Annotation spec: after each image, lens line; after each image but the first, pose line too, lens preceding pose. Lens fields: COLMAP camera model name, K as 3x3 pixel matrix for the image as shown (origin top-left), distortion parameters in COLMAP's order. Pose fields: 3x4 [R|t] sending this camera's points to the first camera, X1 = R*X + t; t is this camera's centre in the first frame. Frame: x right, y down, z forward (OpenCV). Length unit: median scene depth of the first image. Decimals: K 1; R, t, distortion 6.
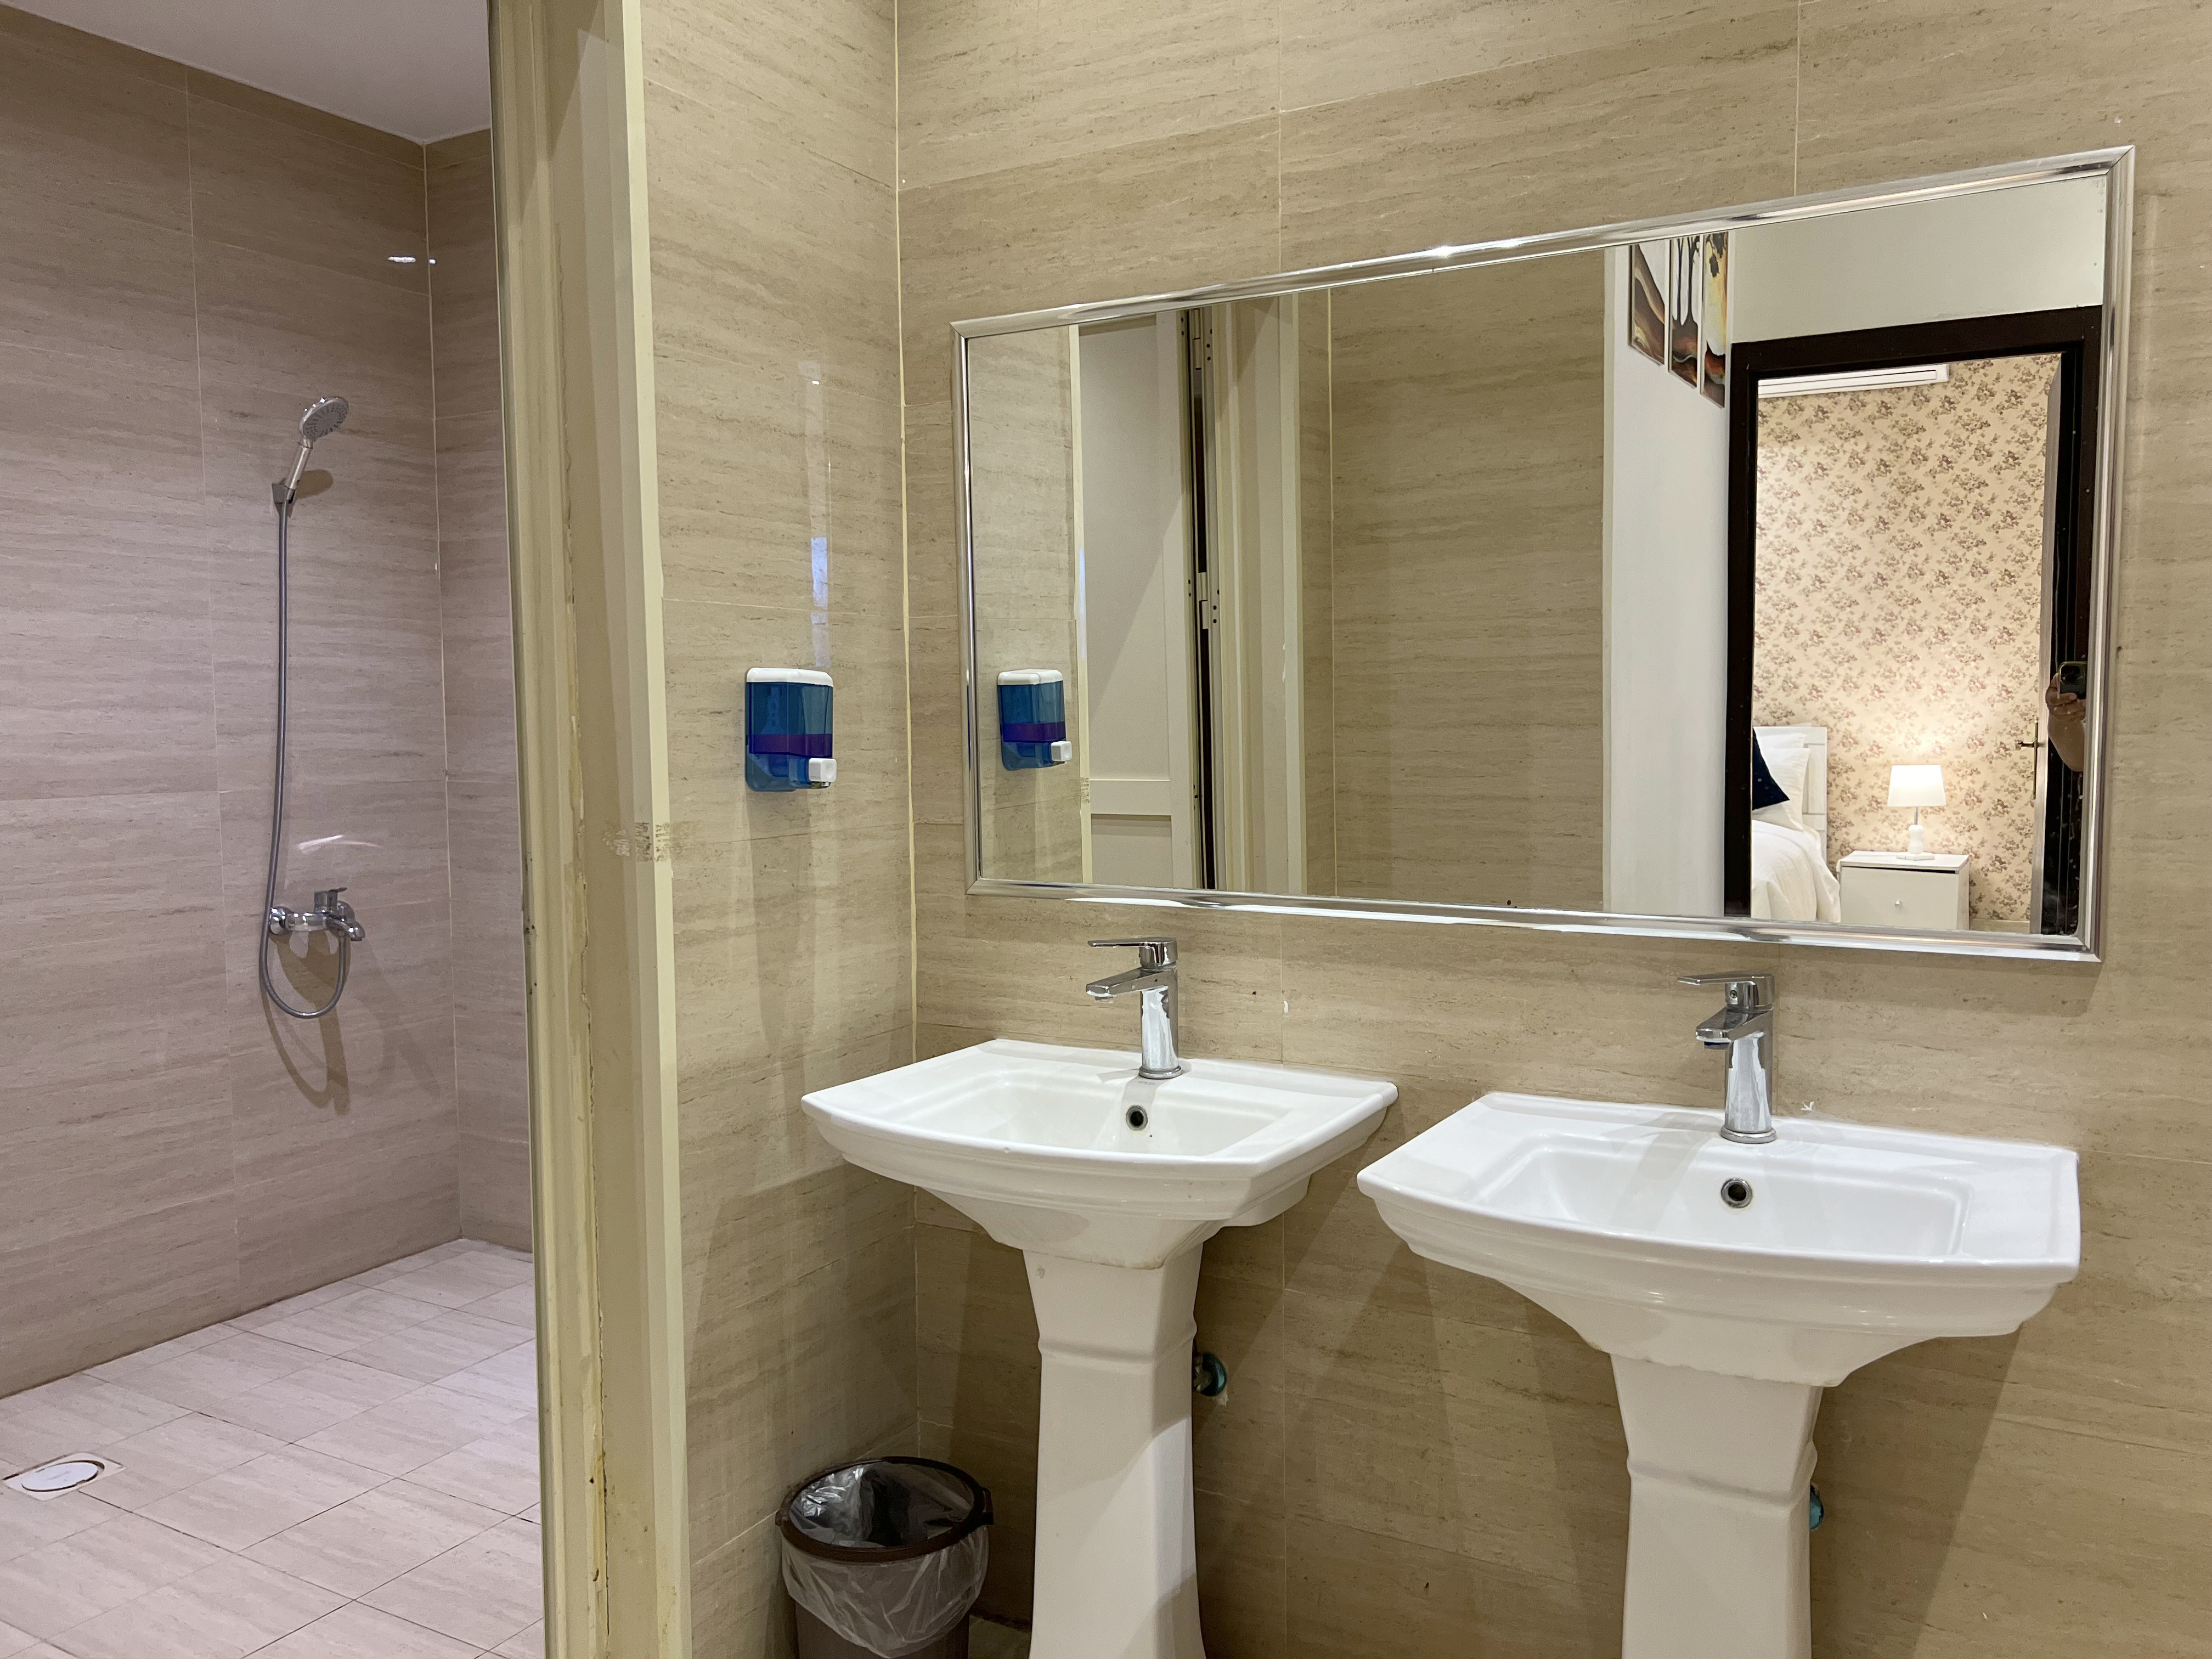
lens RADIAL K [[1663.4, 0, 1118.2], [0, 1663.4, 834.1], [0, 0, 1]] dist [0.062014, -0.064829]
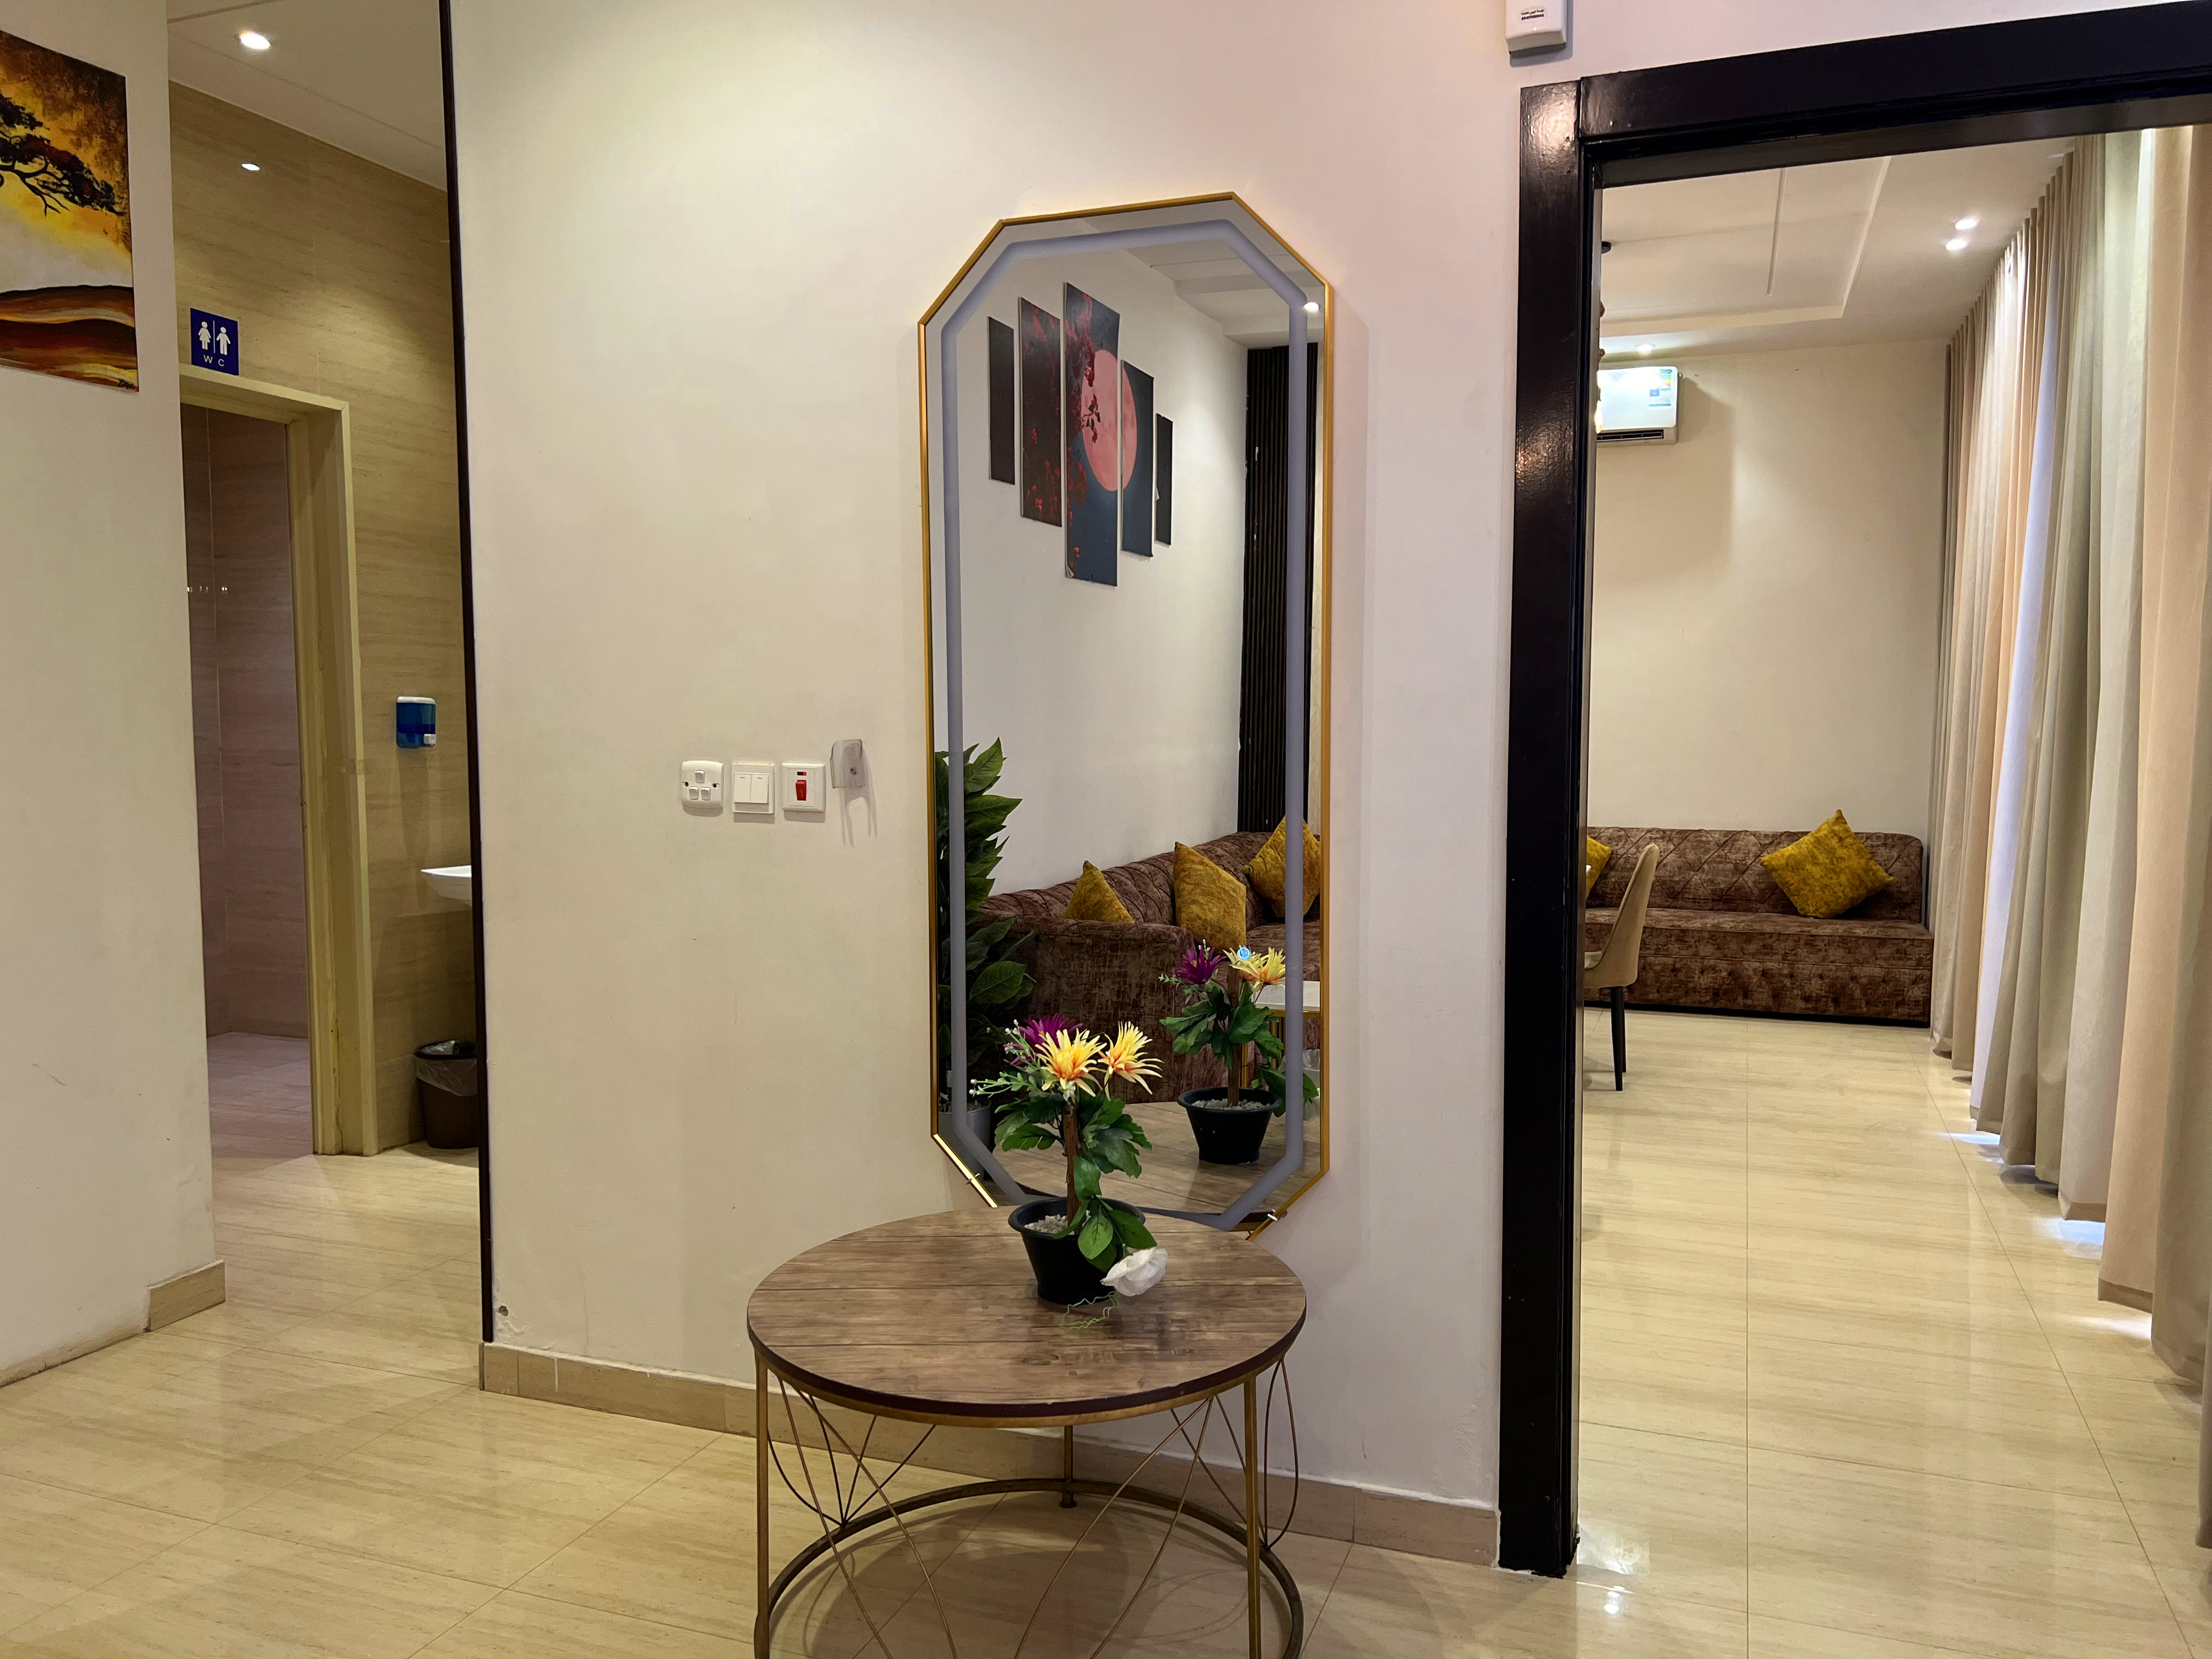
lens RADIAL K [[1666.7, 0, 1123.1], [0, 1666.7, 835.2], [0, 0, 1]] dist [0.054227, -0.067112]
pose [[0.986793, -0.005314, 0.161902, 0.403276], [0.005378, 0.999986, 0.000047, 0.101664], [-0.161900, 0.000825, 0.986807, -1.508282]]
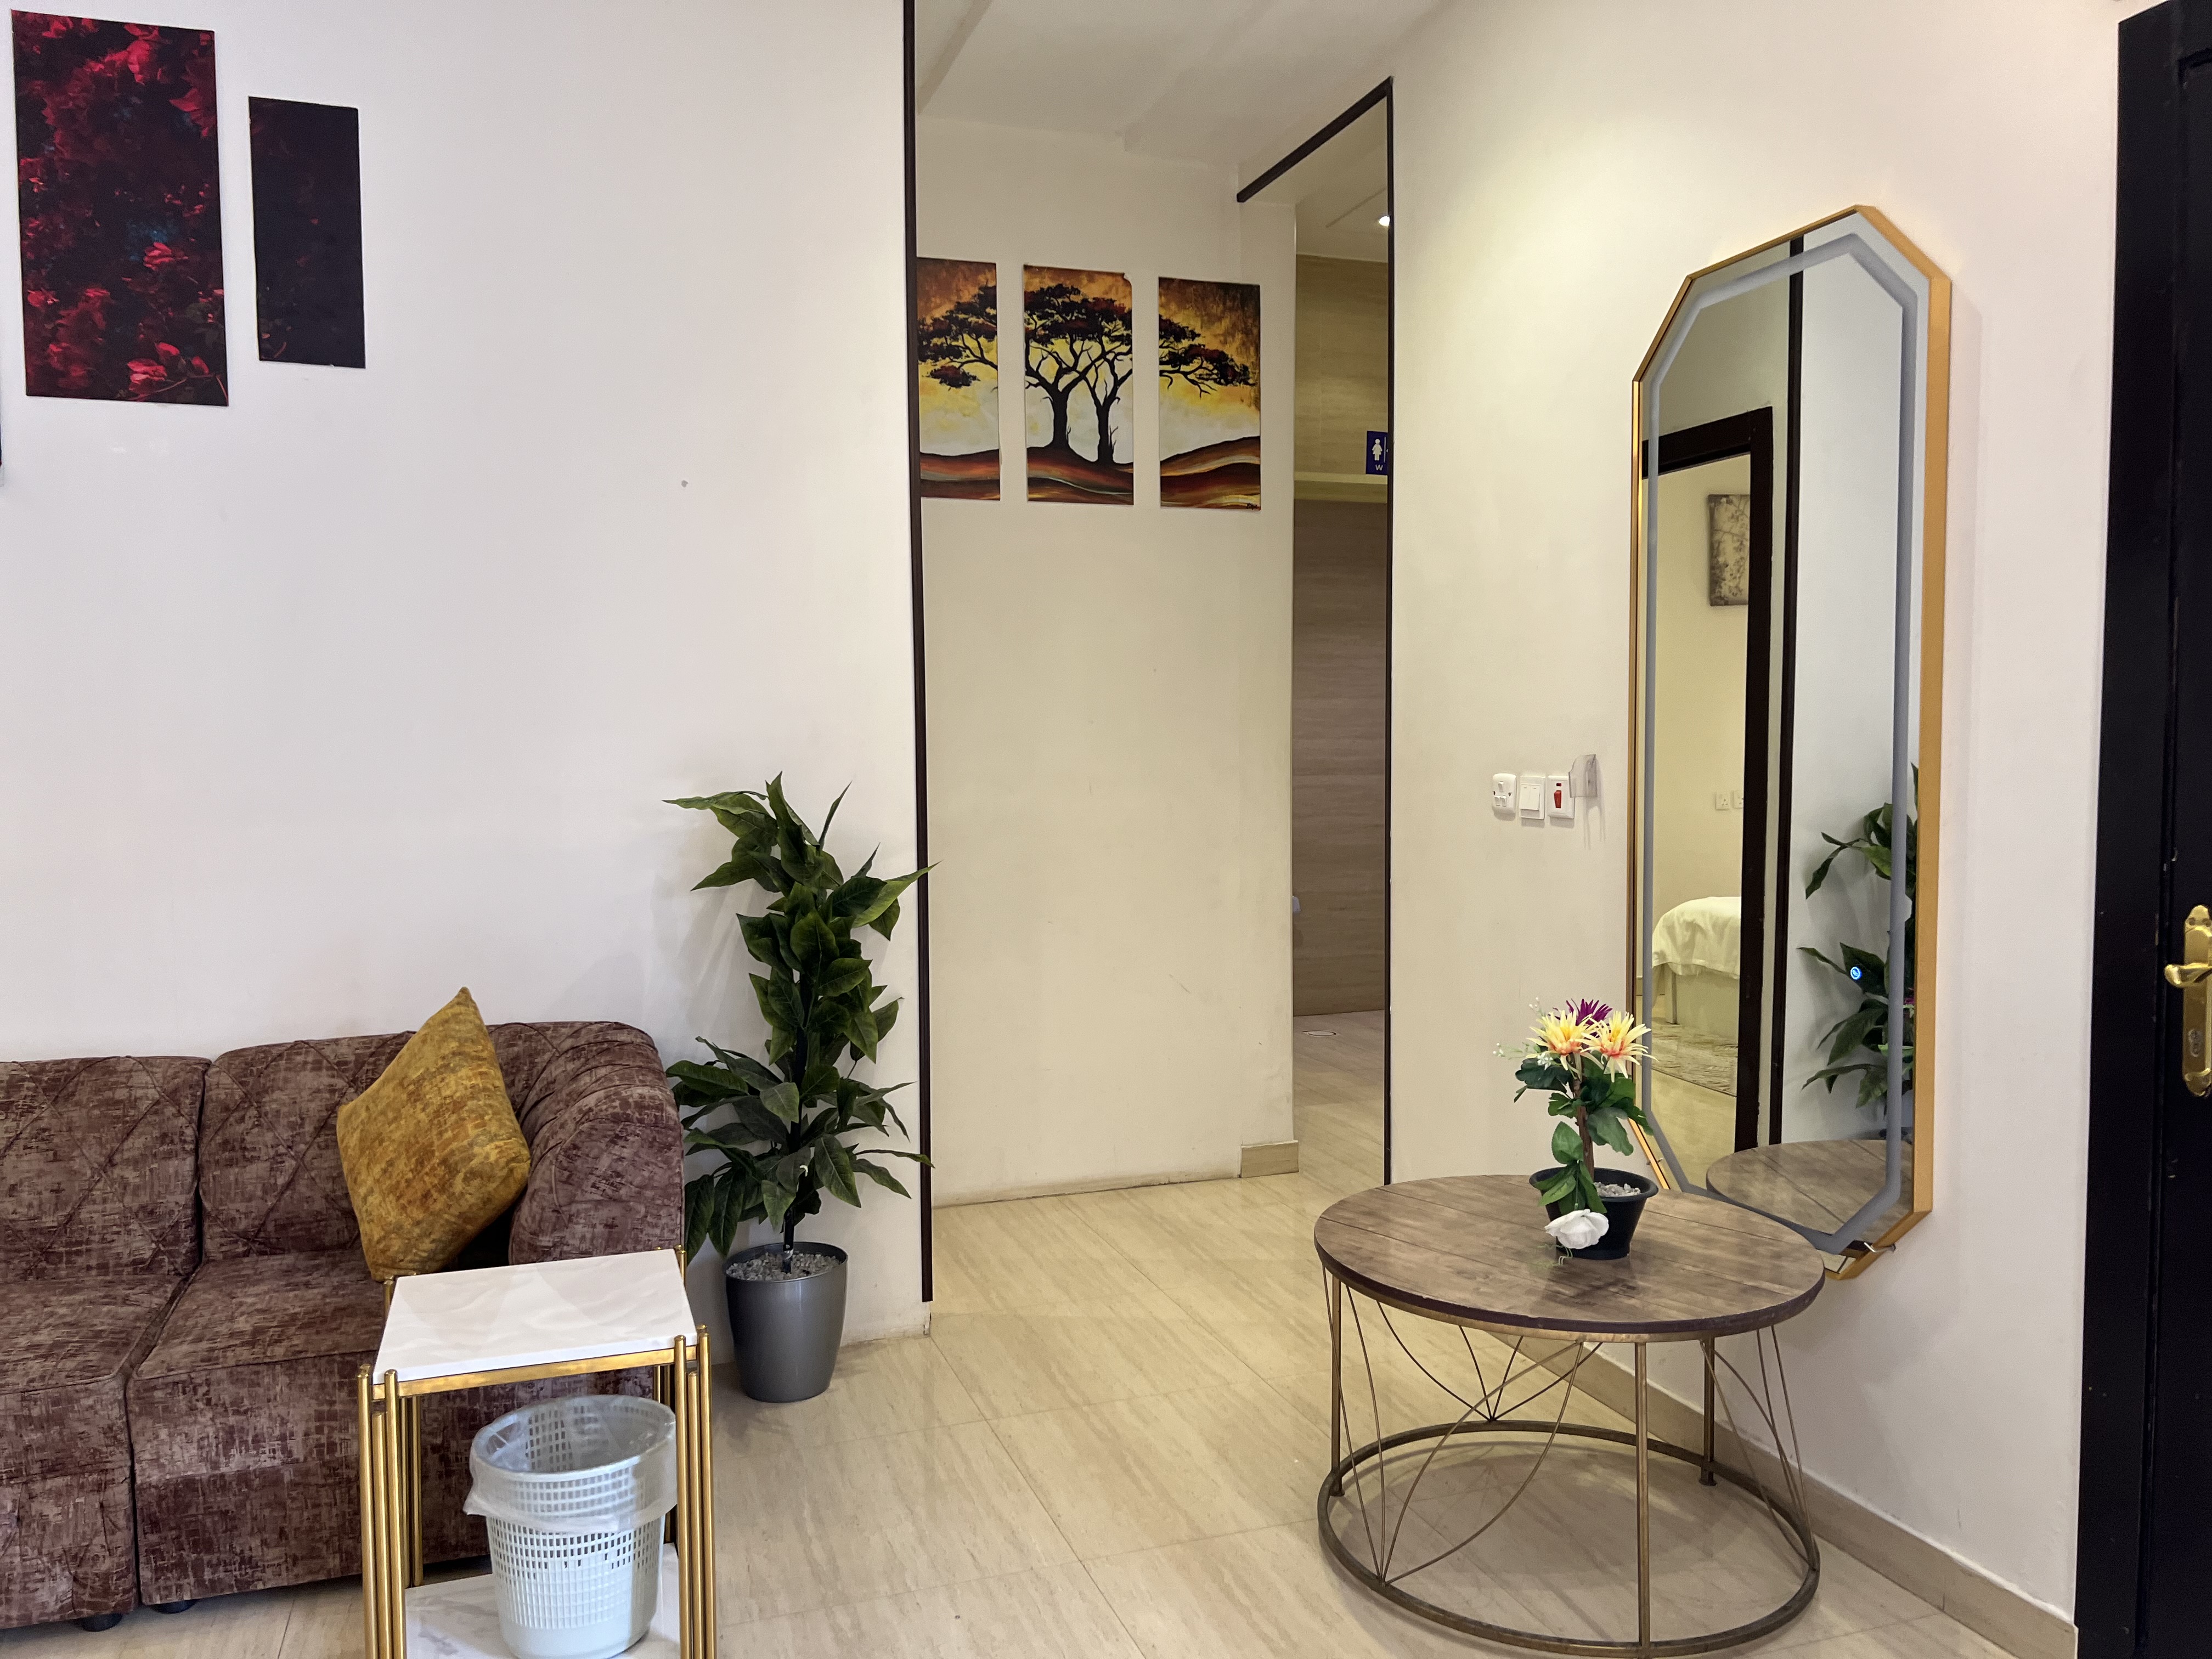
lens RADIAL K [[1653.3, 0, 1101.4], [0, 1653.3, 852.1], [0, 0, 1]] dist [0.065599, -0.070679]
pose [[0.751298, 0.044111, -0.658487, 1.080239], [-0.045672, 0.998847, 0.014802, 0.109743], [0.658381, 0.018953, 0.752446, -1.578545]]
